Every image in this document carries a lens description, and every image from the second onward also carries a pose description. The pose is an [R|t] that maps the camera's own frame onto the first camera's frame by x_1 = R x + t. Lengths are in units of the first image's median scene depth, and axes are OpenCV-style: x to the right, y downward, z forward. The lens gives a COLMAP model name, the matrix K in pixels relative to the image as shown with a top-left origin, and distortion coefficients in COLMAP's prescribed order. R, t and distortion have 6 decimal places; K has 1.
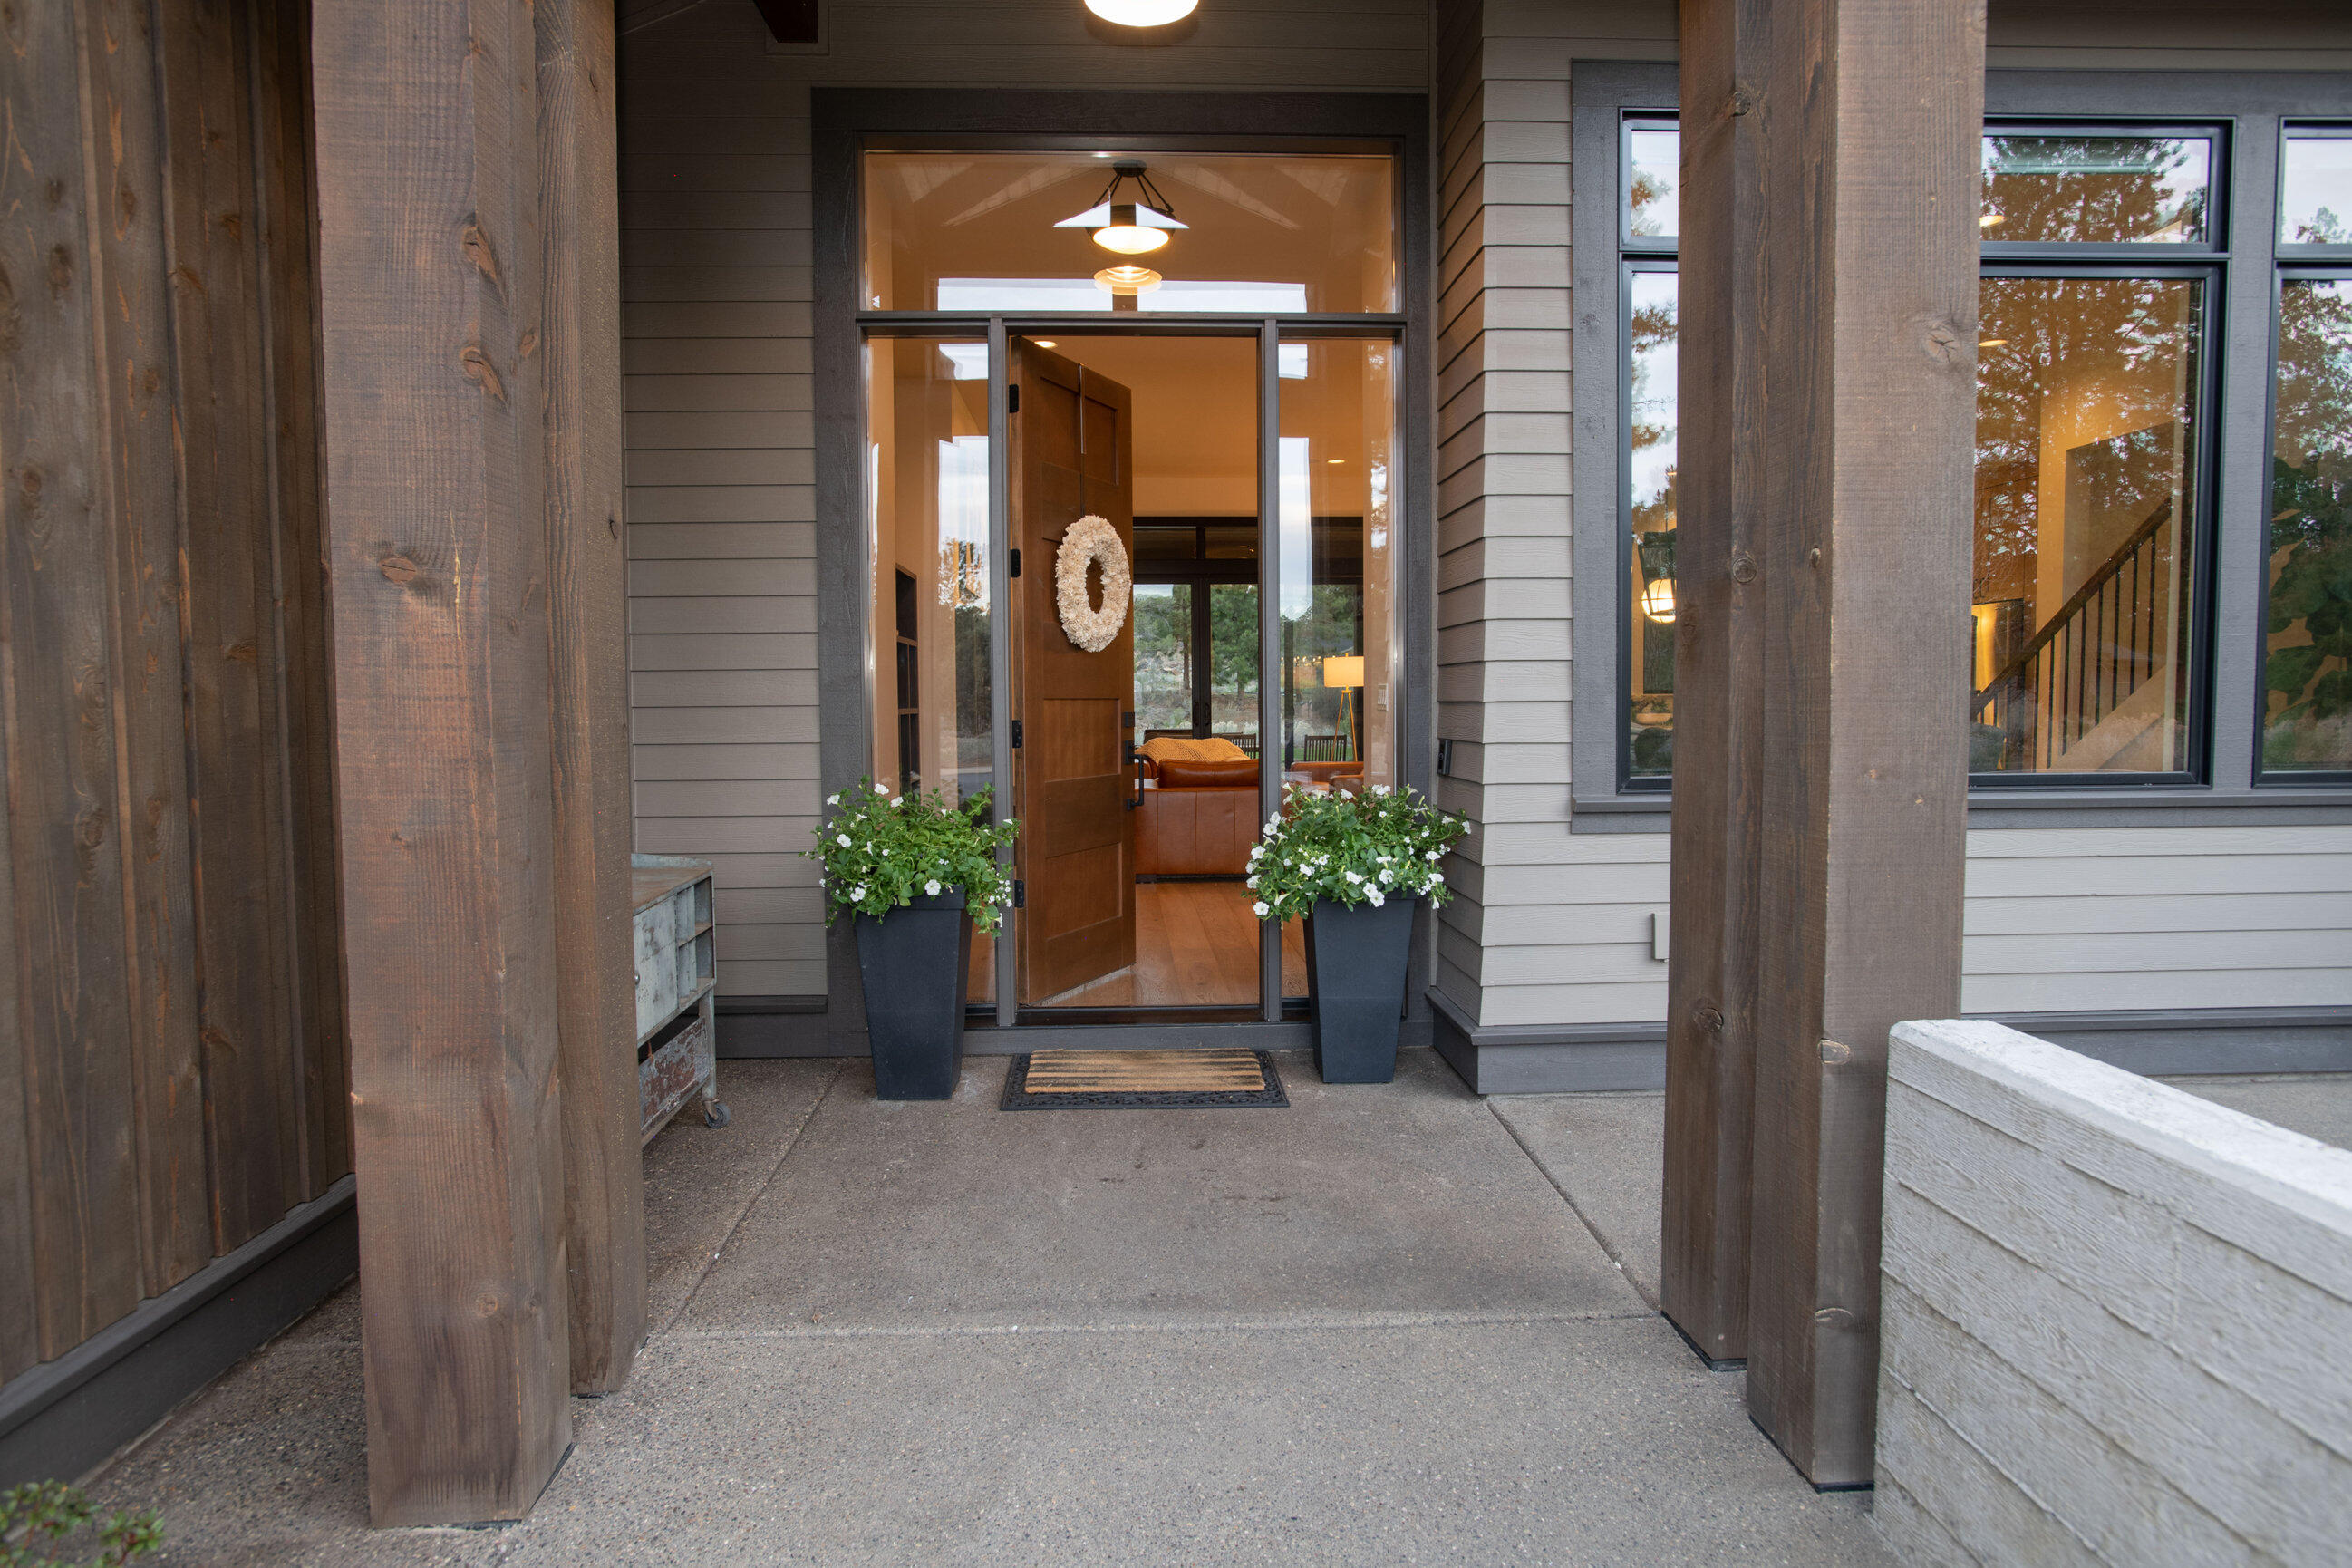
lens RADIAL K [[1251.6, 0, 1199.7], [0, 1251.6, 773.5], [0, 0, 1]] dist [-0.006754, 0.000438]
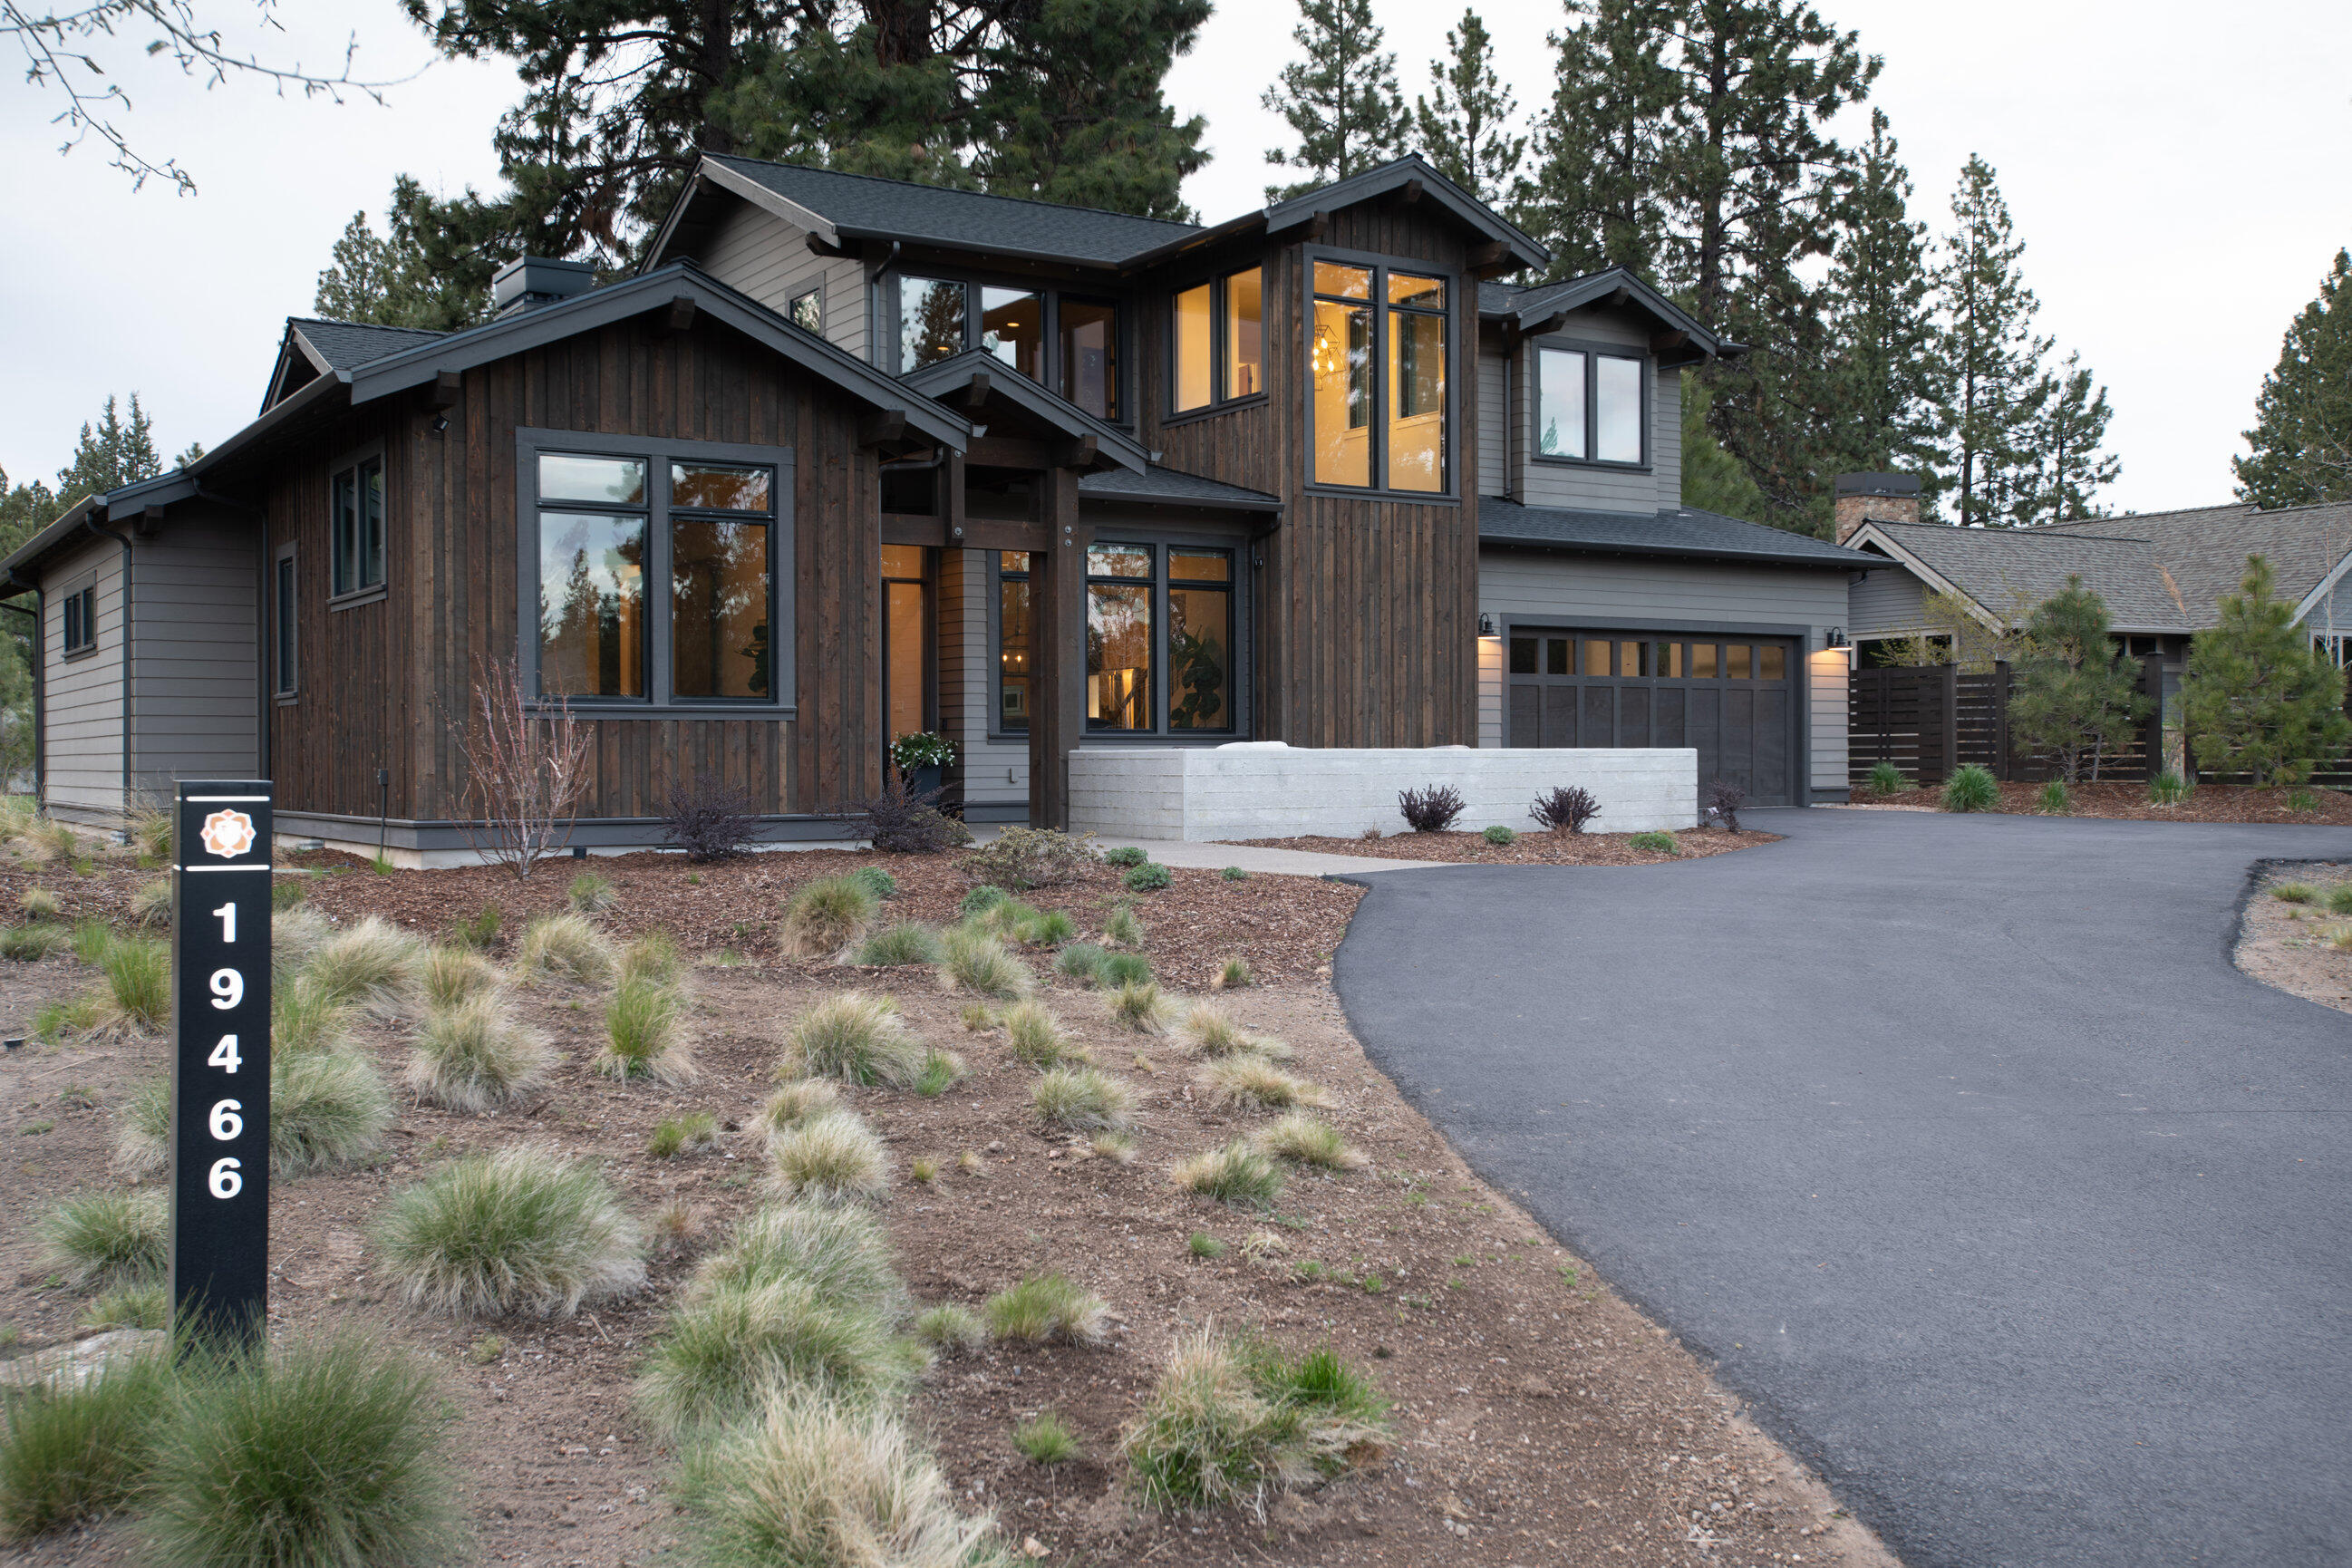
lens RADIAL K [[2324.3, 0, 1172.1], [0, 2324.3, 784.0], [0, 0, 1]] dist [0.015608, 0.000000]
pose [[0.862845, 0.001535, 0.505467, -2.371983], [0.022674, 0.998871, -0.041738, 0.415625], [-0.504960, 0.047475, 0.861836, -4.510226]]
